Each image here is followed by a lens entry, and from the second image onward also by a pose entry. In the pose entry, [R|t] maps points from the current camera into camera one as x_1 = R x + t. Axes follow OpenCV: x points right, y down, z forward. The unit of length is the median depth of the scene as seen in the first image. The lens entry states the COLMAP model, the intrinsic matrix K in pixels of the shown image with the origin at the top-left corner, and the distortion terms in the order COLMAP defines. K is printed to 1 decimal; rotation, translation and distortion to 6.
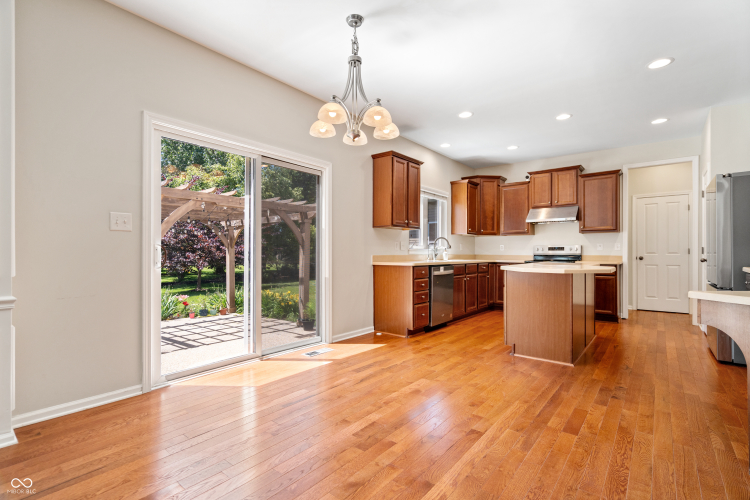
lens RADIAL K [[352.1, 0, 377.5], [0, 352.1, 249.7], [0, 0, 1]] dist [-0.002379, 0.001098]
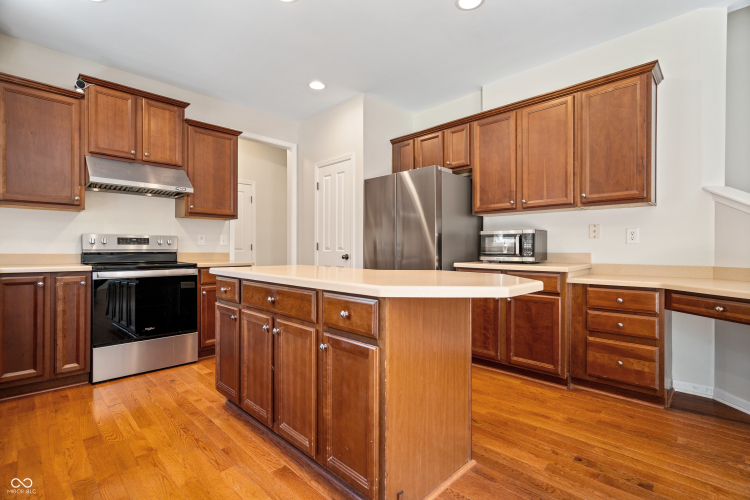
lens RADIAL K [[352.1, 0, 372.6], [0, 352.1, 248.6], [0, 0, 1]] dist [-0.002379, 0.001098]
pose [[0.117151, 0.010315, 0.993061, 0.014430], [-0.006105, 0.999935, -0.009666, 0.012963], [-0.993095, -0.004930, 0.117206, 0.604970]]
